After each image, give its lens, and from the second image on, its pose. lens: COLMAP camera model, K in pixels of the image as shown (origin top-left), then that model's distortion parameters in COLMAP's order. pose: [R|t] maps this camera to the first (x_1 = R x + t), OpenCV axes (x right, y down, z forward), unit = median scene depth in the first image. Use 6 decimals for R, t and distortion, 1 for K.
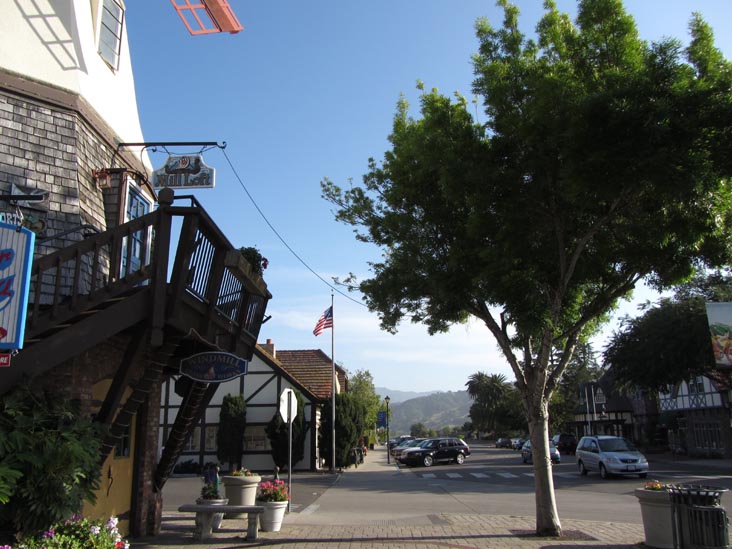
lens RADIAL K [[614.0, 0, 366.0], [0, 614.0, 274.5], [0, 0, 1]] dist [-0.031183, 0.004930]
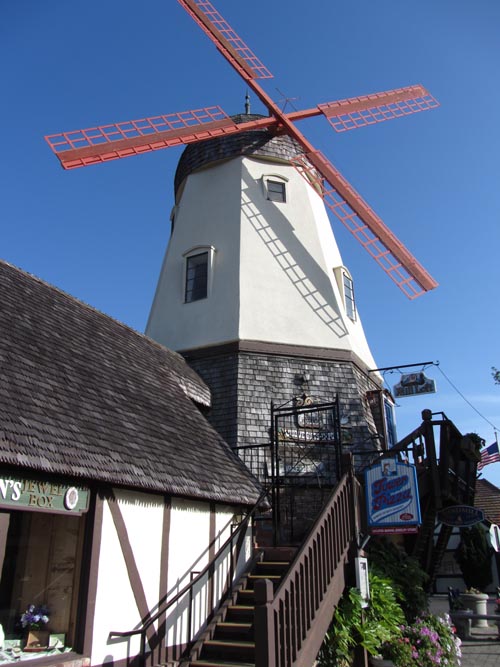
lens RADIAL K [[559.5, 0, 250.0], [0, 559.5, 333.5], [0, 0, 1]] dist [-0.031183, 0.004930]
pose [[0.905084, -0.155175, -0.395910, -0.096005], [0.102568, 0.983216, -0.150886, -0.123024], [0.412678, 0.095957, 0.905808, -0.440543]]
